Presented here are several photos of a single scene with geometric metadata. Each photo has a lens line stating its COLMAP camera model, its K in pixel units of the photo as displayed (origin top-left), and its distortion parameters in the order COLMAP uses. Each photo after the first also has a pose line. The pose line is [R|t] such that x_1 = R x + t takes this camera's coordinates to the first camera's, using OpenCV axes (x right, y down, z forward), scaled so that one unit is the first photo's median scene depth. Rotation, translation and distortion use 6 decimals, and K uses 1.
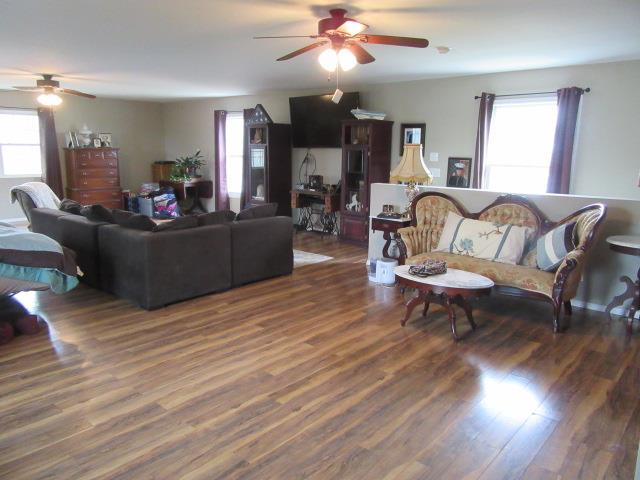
lens RADIAL K [[486.9, 0, 322.8], [0, 486.9, 240.6], [0, 0, 1]] dist [0.007432, 0.000553]
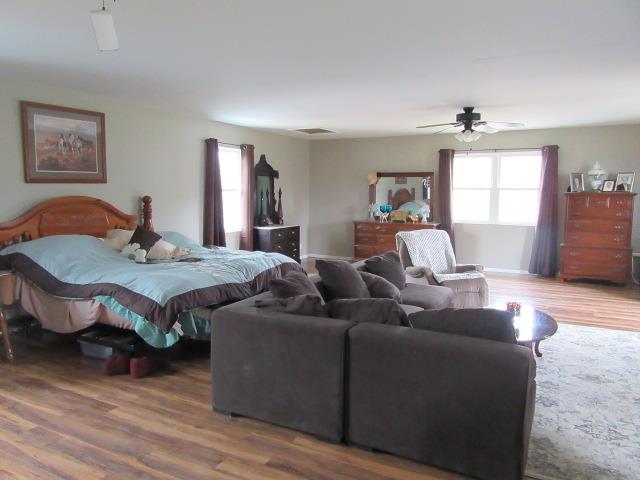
lens RADIAL K [[486.9, 0, 322.8], [0, 486.9, 240.6], [0, 0, 1]] dist [0.007432, 0.000553]
pose [[0.231504, 0.094459, -0.968237, 0.334221], [-0.184684, 0.981443, 0.051590, -0.159327], [0.955143, 0.166874, 0.244653, 0.866008]]
